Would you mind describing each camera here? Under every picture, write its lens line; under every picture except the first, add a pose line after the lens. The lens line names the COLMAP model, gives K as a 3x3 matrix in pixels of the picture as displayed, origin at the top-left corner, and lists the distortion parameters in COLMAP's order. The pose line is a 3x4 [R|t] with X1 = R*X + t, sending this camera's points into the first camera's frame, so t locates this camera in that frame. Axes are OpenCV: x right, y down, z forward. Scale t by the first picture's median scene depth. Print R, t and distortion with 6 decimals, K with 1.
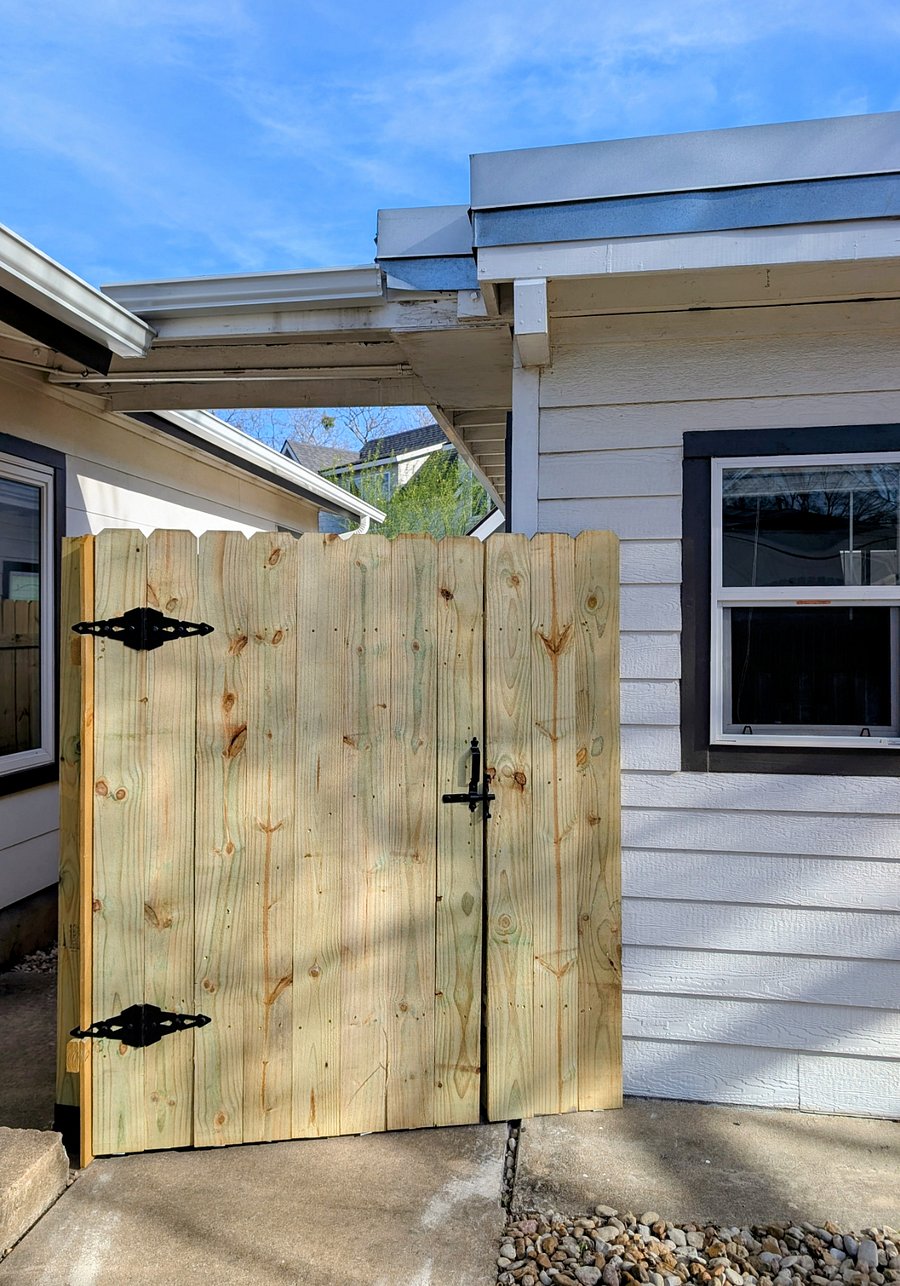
lens RADIAL K [[958.5, 0, 450.0], [0, 958.5, 643.0], [0, 0, 1]] dist [0.021467, -0.001083]
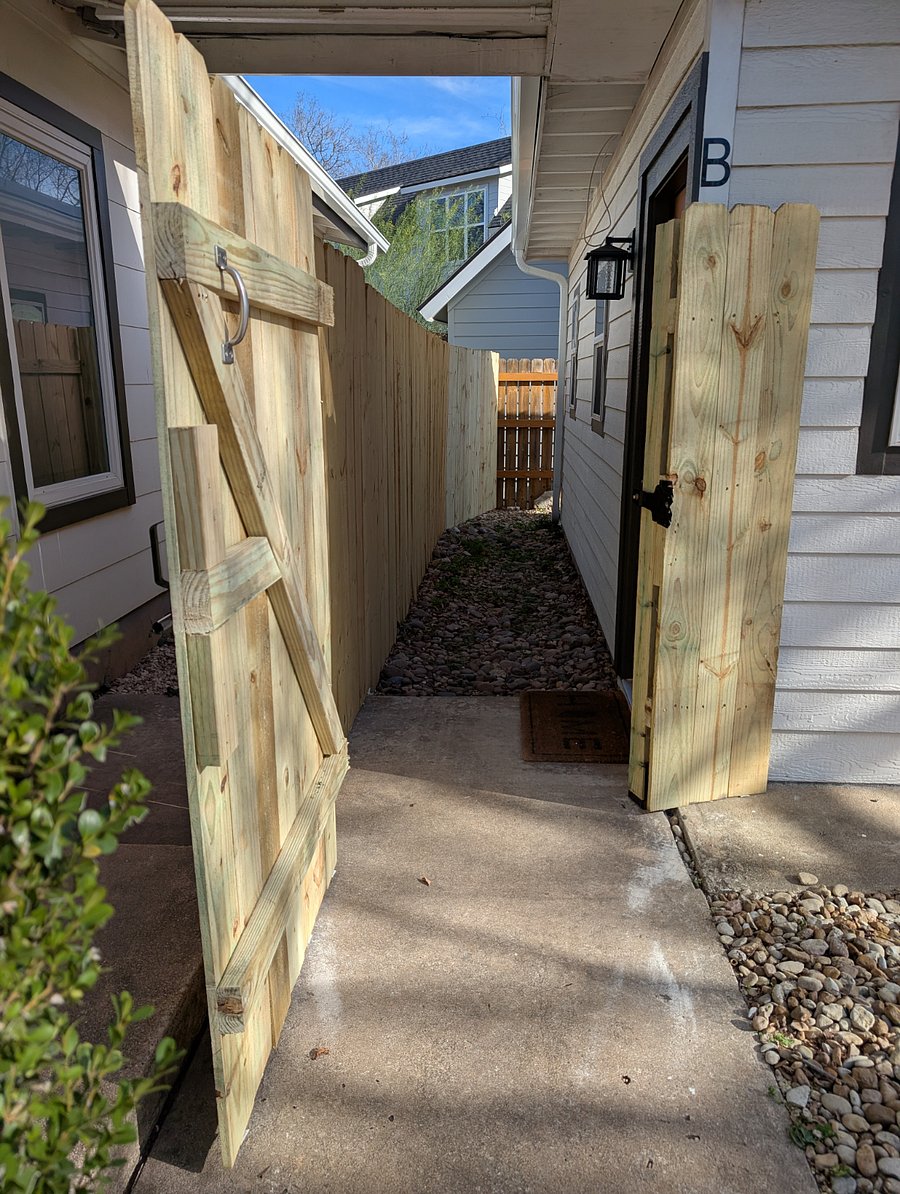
lens RADIAL K [[812.6, 0, 450.0], [0, 812.6, 597.0], [0, 0, 1]] dist [0.040988, -0.028885]
pose [[0.993162, -0.027946, 0.113350, -0.267180], [0.000970, 0.972868, 0.231360, 0.061443], [-0.116740, -0.229668, 0.966242, 0.214558]]
